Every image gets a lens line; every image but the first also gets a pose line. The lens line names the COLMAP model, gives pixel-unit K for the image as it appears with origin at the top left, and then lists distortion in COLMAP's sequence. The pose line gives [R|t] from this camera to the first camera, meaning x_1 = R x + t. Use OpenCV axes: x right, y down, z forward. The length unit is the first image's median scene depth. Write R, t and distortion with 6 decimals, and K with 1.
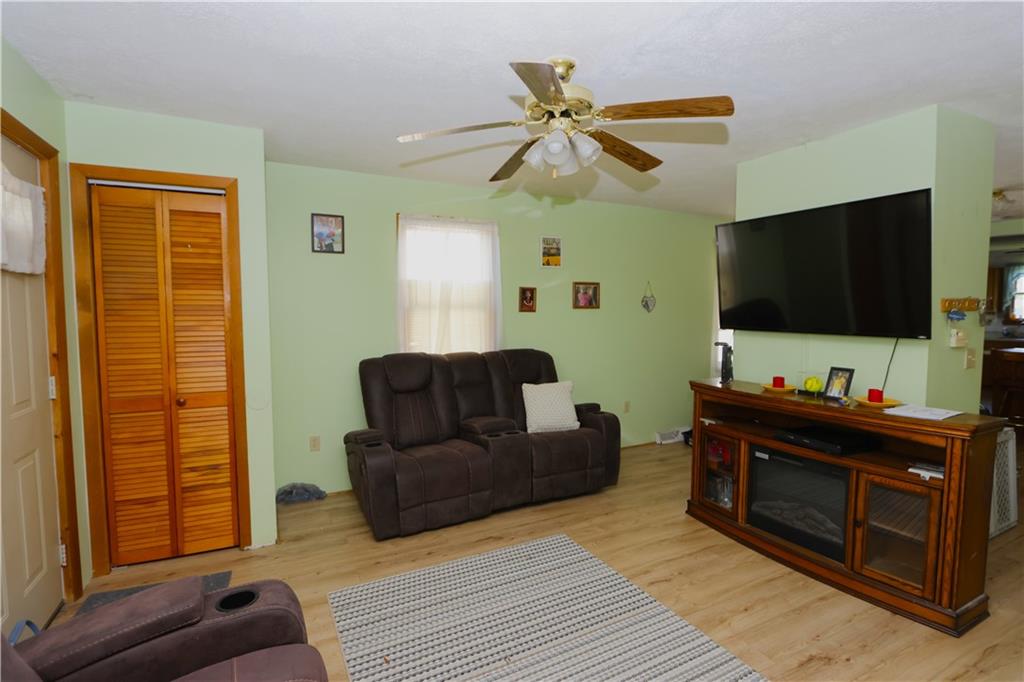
lens RADIAL K [[490.8, 0, 512.0], [0, 490.8, 341.0], [0, 0, 1]] dist [-0.025794, 0.000049]
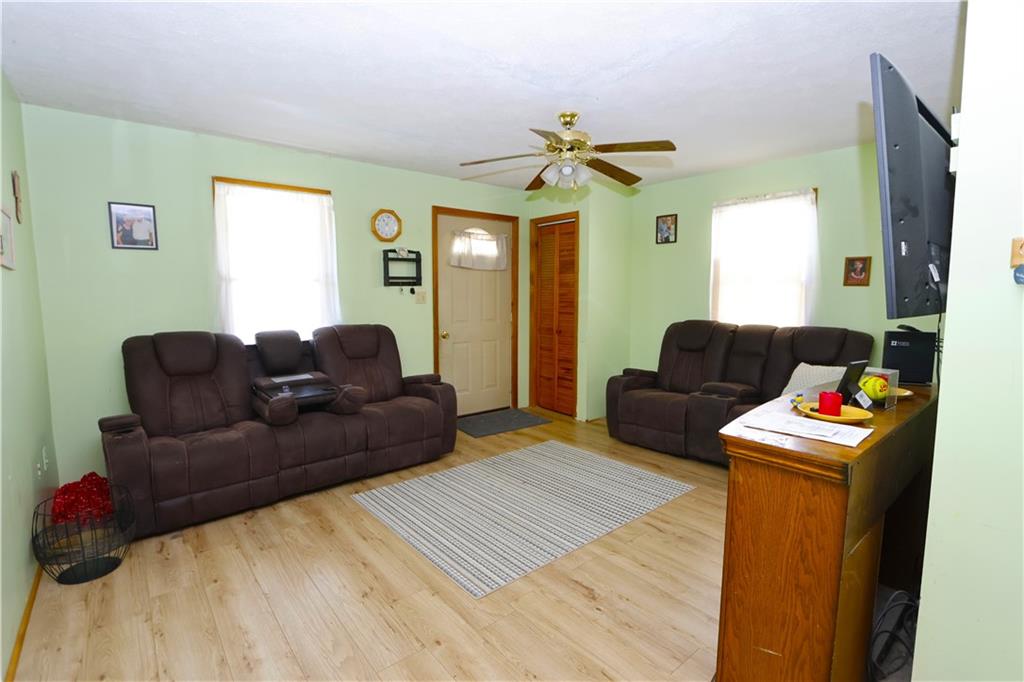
lens RADIAL K [[477.4, 0, 520.0], [0, 477.4, 339.1], [0, 0, 1]] dist [-0.018419, 0.000308]
pose [[0.233135, 0.099694, -0.967321, 1.085526], [-0.059804, 0.994318, 0.088063, -0.007438], [0.970604, 0.037320, 0.237773, 0.375913]]
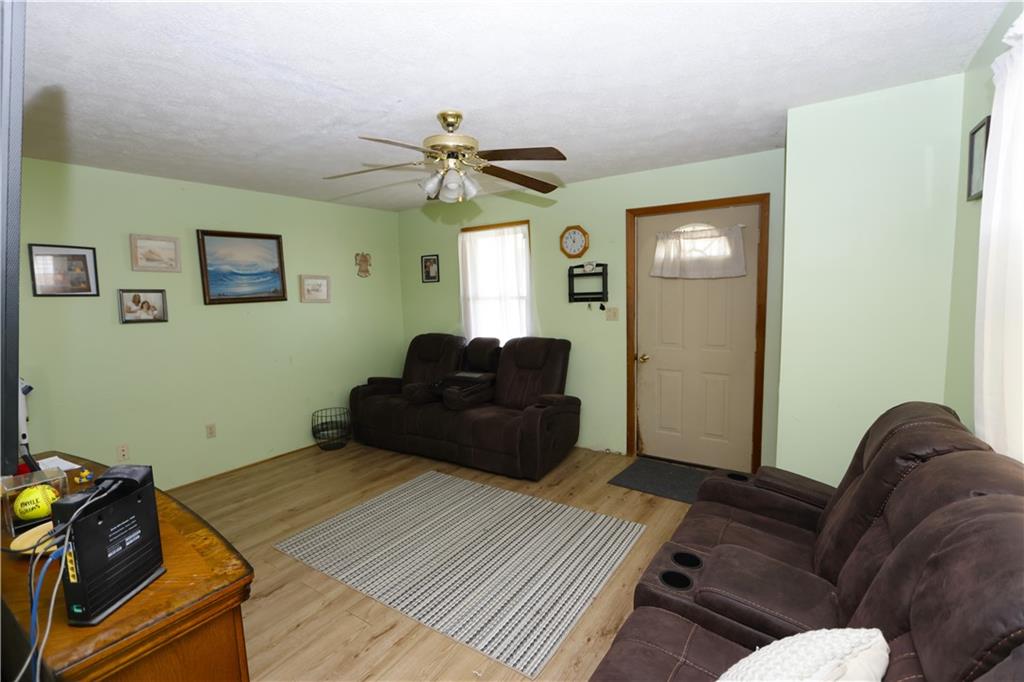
lens RADIAL K [[477.4, 0, 520.0], [0, 477.4, 339.1], [0, 0, 1]] dist [-0.018419, 0.000308]
pose [[-0.870704, 0.075010, -0.486054, 0.407046], [-0.002115, 0.987720, 0.156218, -0.137107], [0.491804, 0.137048, -0.859853, 1.560014]]
